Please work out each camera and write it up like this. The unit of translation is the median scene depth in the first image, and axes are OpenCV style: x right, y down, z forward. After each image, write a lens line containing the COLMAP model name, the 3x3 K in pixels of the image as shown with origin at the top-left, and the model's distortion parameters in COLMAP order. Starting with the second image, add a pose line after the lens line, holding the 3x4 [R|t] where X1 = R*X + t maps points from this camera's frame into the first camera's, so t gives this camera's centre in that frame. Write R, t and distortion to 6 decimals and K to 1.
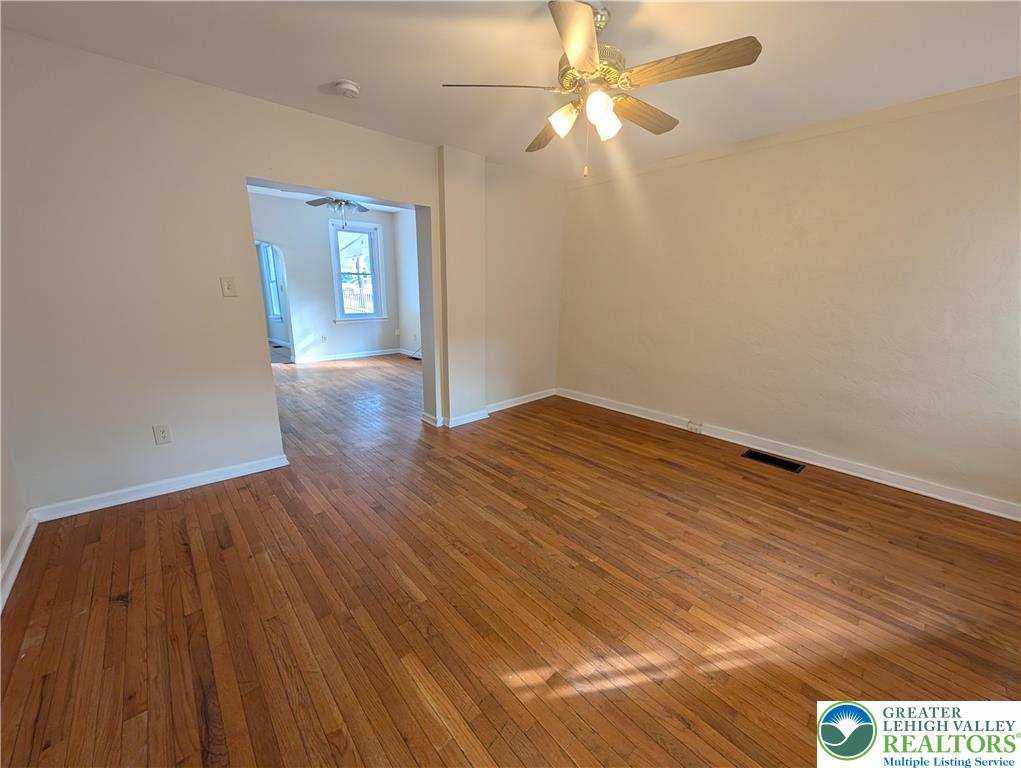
lens RADIAL K [[392.8, 0, 511.8], [0, 392.8, 383.4], [0, 0, 1]] dist [-0.001100, 0.000808]
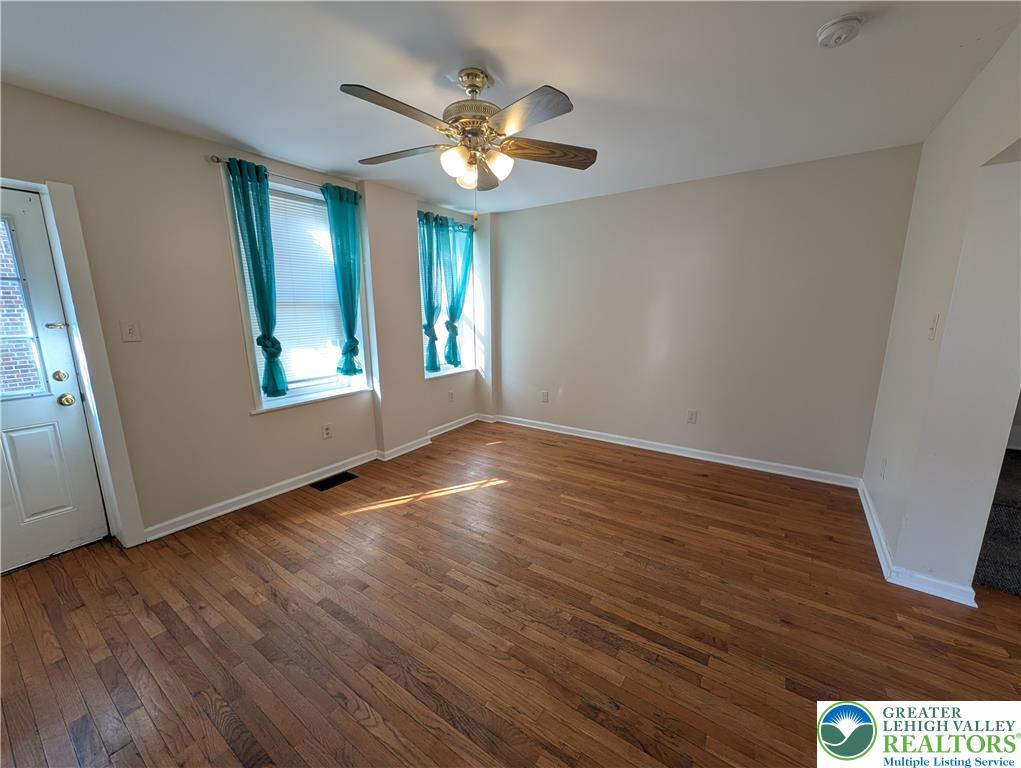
lens RADIAL K [[392.8, 0, 510.6], [0, 392.8, 380.0], [0, 0, 1]] dist [-0.001100, 0.000808]
pose [[-0.971366, 0.035881, -0.234863, 0.219845], [-0.063048, 0.914161, 0.400418, -0.345905], [0.229070, 0.403760, -0.885723, 1.303249]]
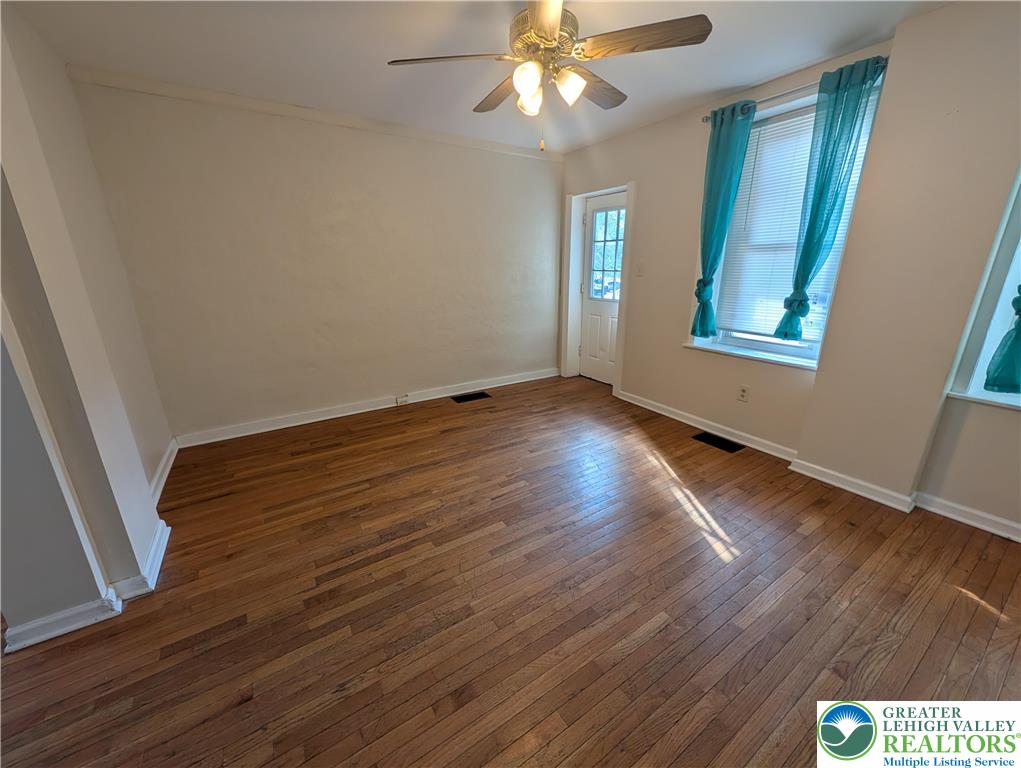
lens RADIAL K [[392.8, 0, 510.8], [0, 392.8, 382.1], [0, 0, 1]] dist [-0.001100, 0.000808]
pose [[0.164474, -0.295530, 0.941069, -0.559585], [0.243091, 0.936779, 0.251698, -0.155763], [-0.955958, 0.187368, 0.225917, 0.588617]]
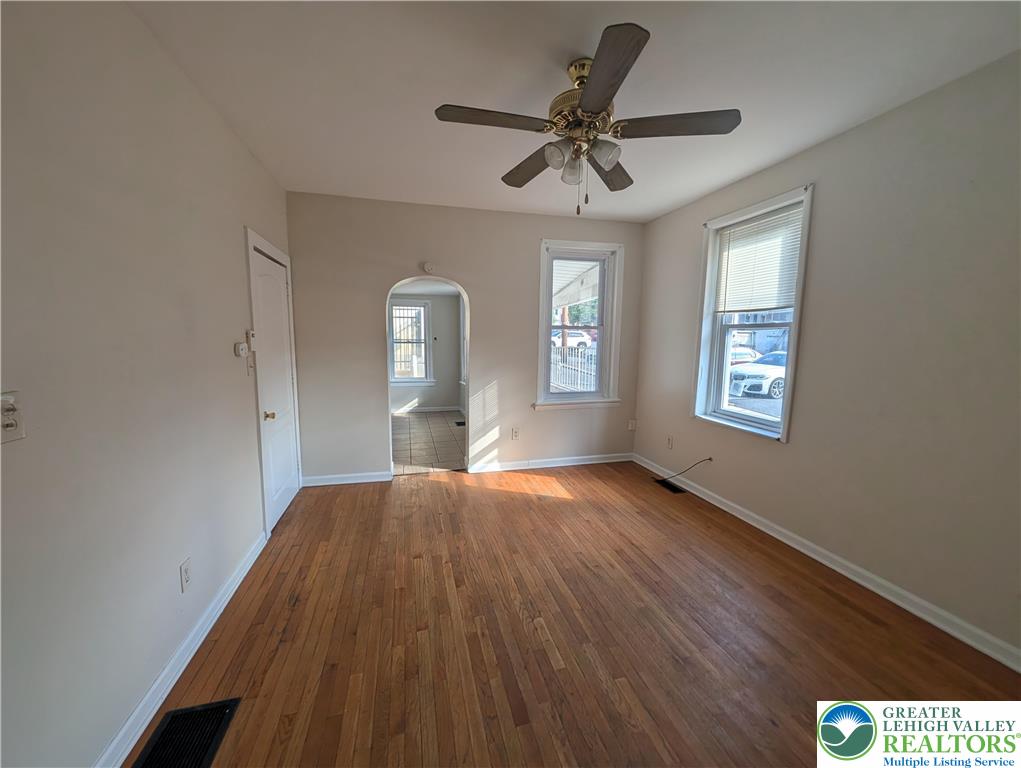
lens RADIAL K [[392.8, 0, 511.7], [0, 392.8, 383.7], [0, 0, 1]] dist [-0.001100, 0.000808]
pose [[0.887239, 0.050245, -0.458566, -0.483957], [-0.107311, 0.989261, -0.099233, -0.298580], [0.448656, 0.137252, 0.883102, 1.050515]]
